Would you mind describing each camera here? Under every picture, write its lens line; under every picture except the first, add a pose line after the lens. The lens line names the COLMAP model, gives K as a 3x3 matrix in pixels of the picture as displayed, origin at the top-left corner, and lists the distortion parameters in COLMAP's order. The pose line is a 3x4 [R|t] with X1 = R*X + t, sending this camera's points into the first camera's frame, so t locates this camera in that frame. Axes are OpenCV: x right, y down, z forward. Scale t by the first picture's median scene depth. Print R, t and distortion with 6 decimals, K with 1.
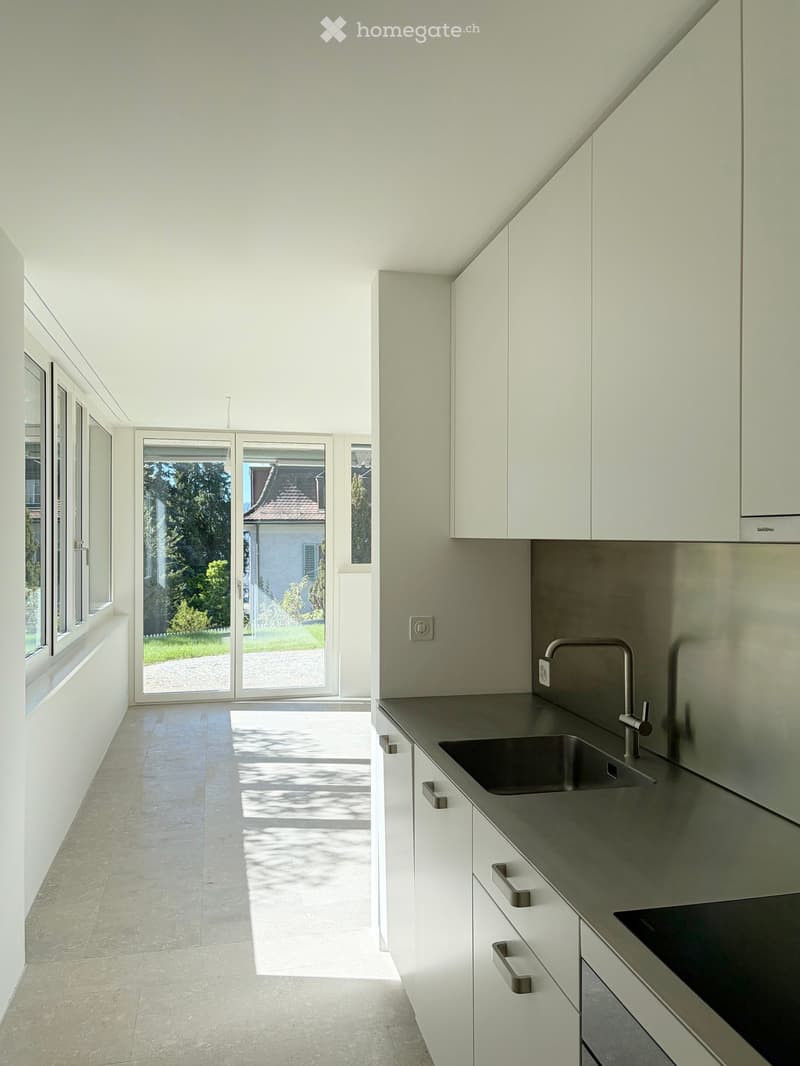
lens RADIAL K [[820.7, 0, 400.0], [0, 820.7, 540.2], [0, 0, 1]] dist [0.044528, -0.049755]
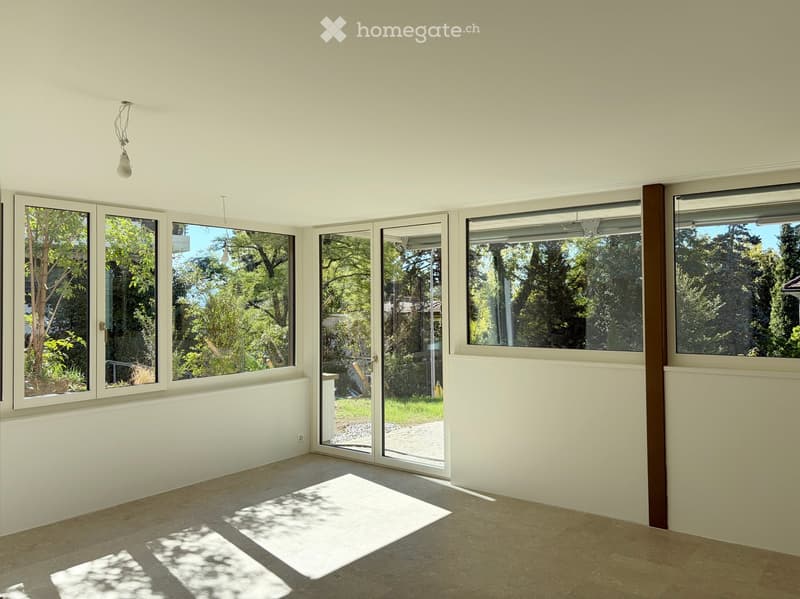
lens RADIAL K [[615.9, 0, 402.0], [0, 615.9, 295.2], [0, 0, 1]] dist [0.044528, -0.049755]
pose [[0.586828, -0.022518, -0.809398, 0.590424], [0.011965, 0.999745, -0.019139, -0.019851], [0.809623, 0.001546, 0.586948, 0.652737]]
